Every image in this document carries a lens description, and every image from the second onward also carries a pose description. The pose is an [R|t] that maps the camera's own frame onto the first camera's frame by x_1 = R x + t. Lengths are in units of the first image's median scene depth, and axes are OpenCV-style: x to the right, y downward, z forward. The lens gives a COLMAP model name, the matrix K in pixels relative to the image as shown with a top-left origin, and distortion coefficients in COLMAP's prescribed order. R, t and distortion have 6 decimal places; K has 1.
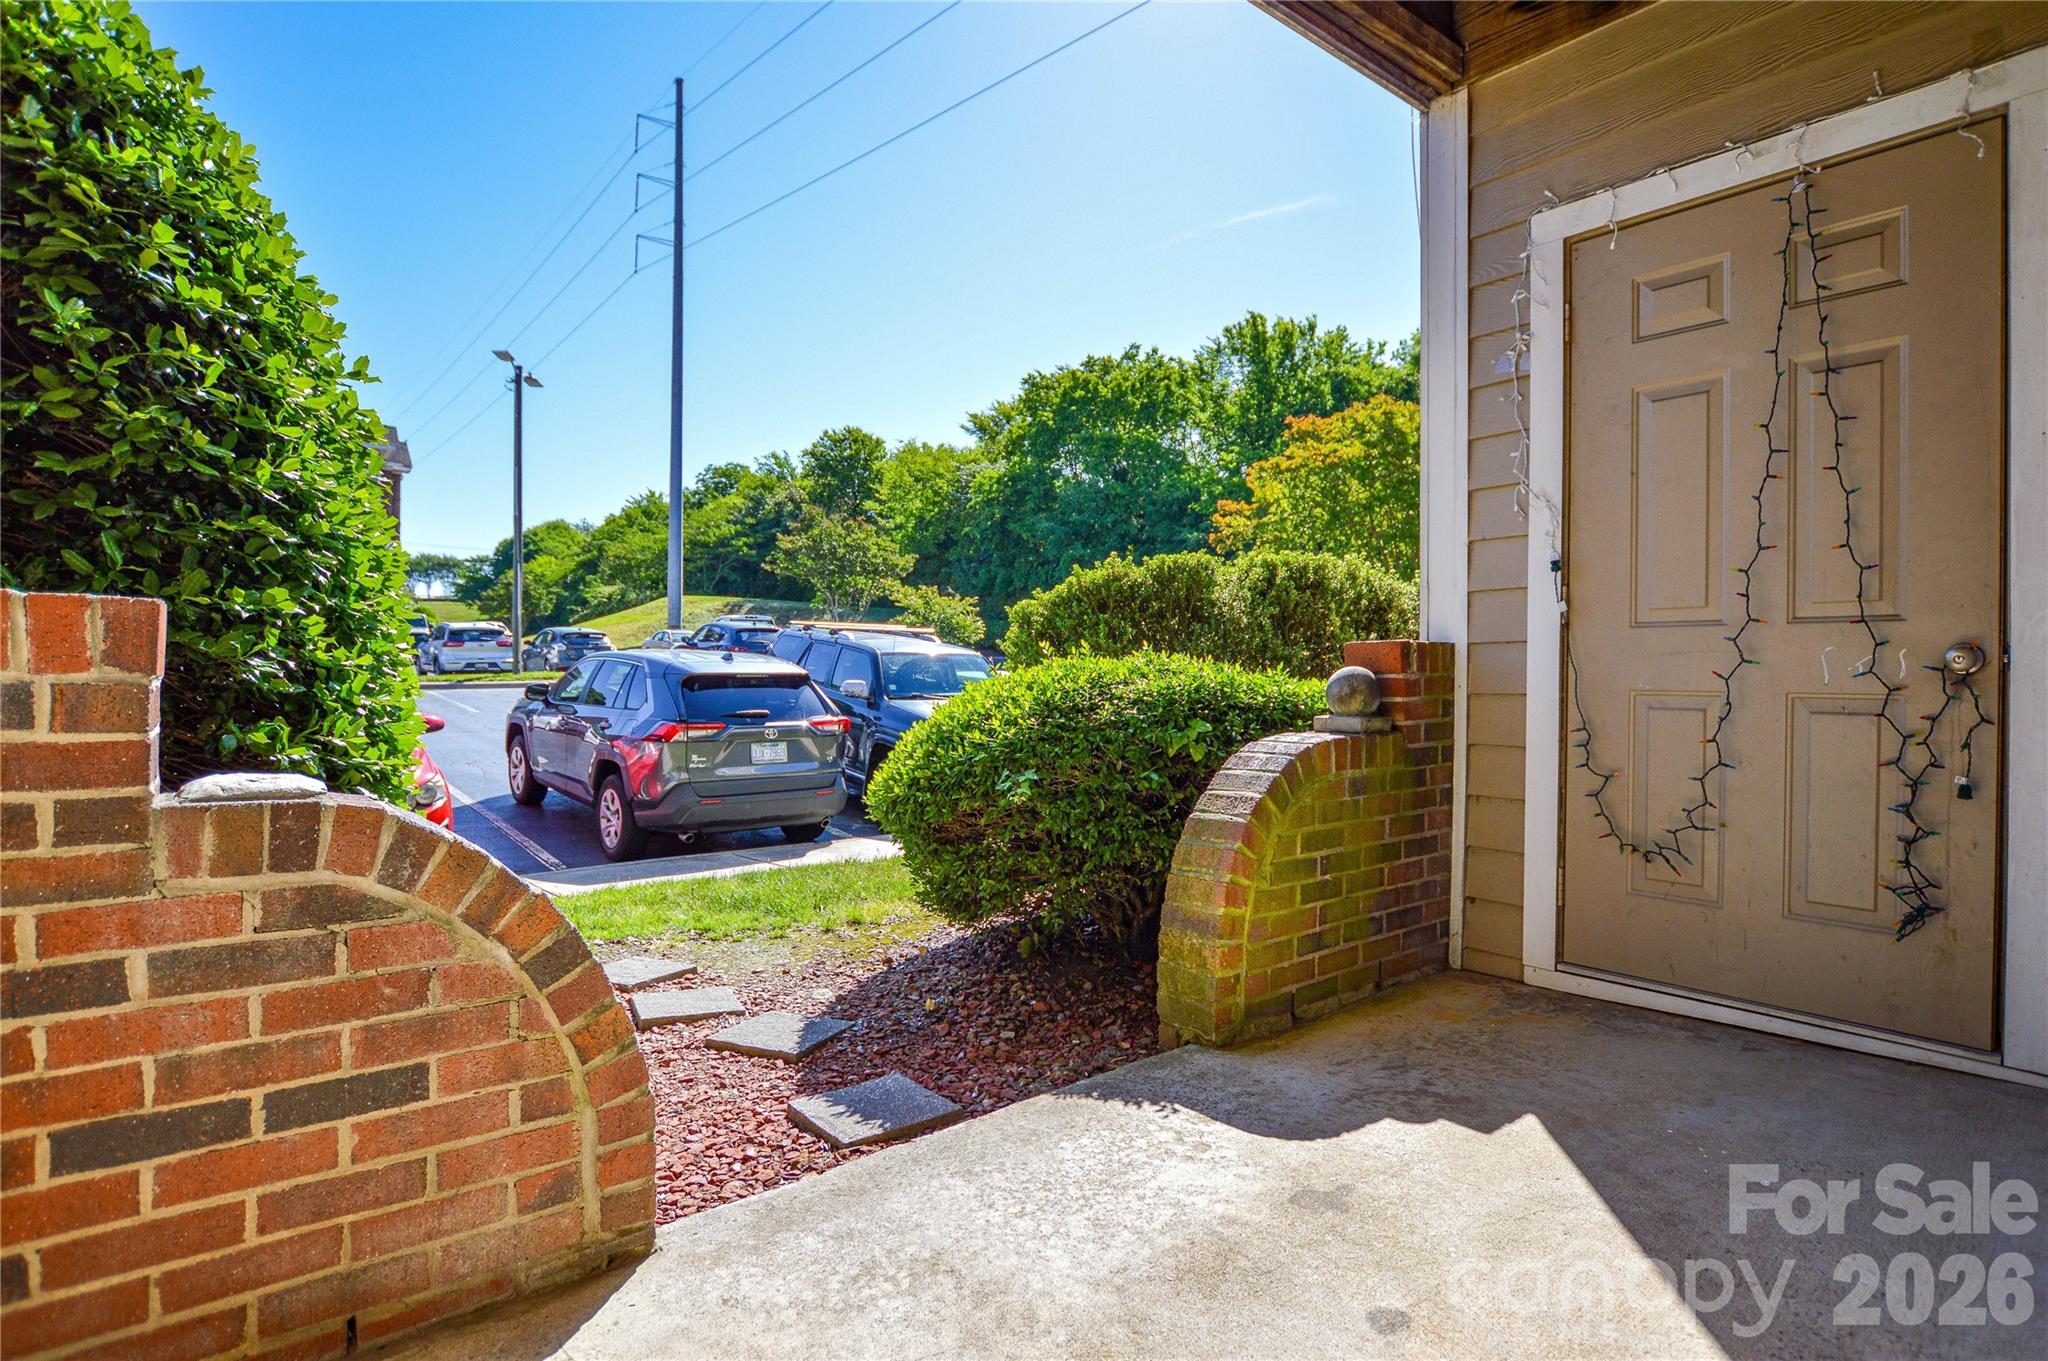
lens RADIAL K [[1017.3, 0, 1024.0], [0, 1017.3, 680.5], [0, 0, 1]] dist [-0.021676, 0.001455]
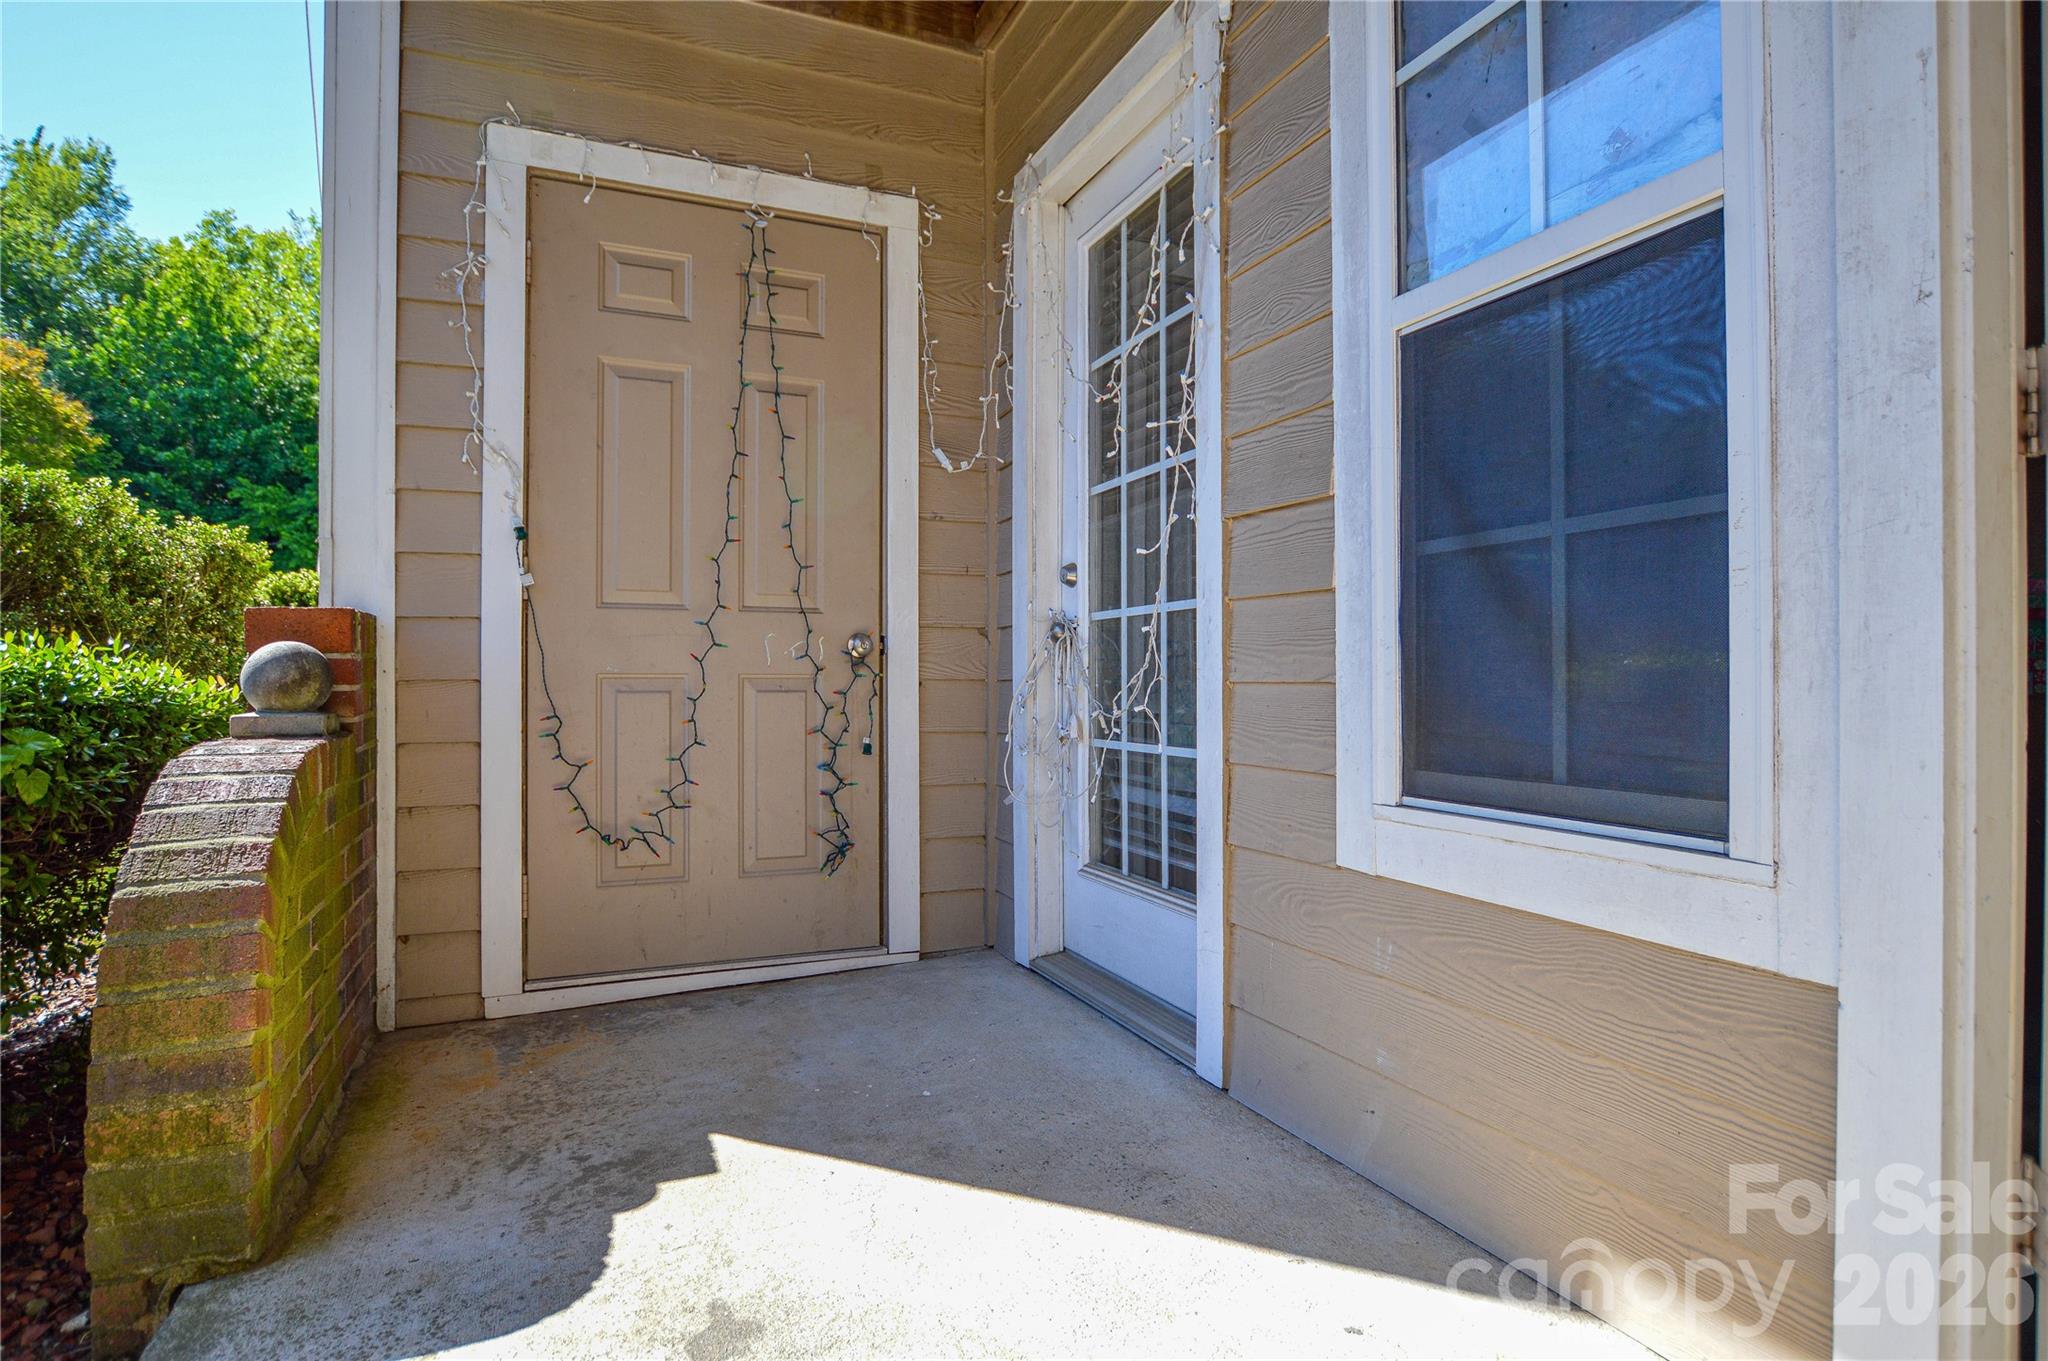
lens RADIAL K [[1045.6, 0, 1019.5], [0, 1045.6, 673.8], [0, 0, 1]] dist [-0.015656, -0.000346]
pose [[0.284052, -0.001909, 0.958807, -0.244969], [0.007582, 0.999971, -0.000255, 0.014205], [-0.958779, 0.007342, 0.284058, 0.361437]]
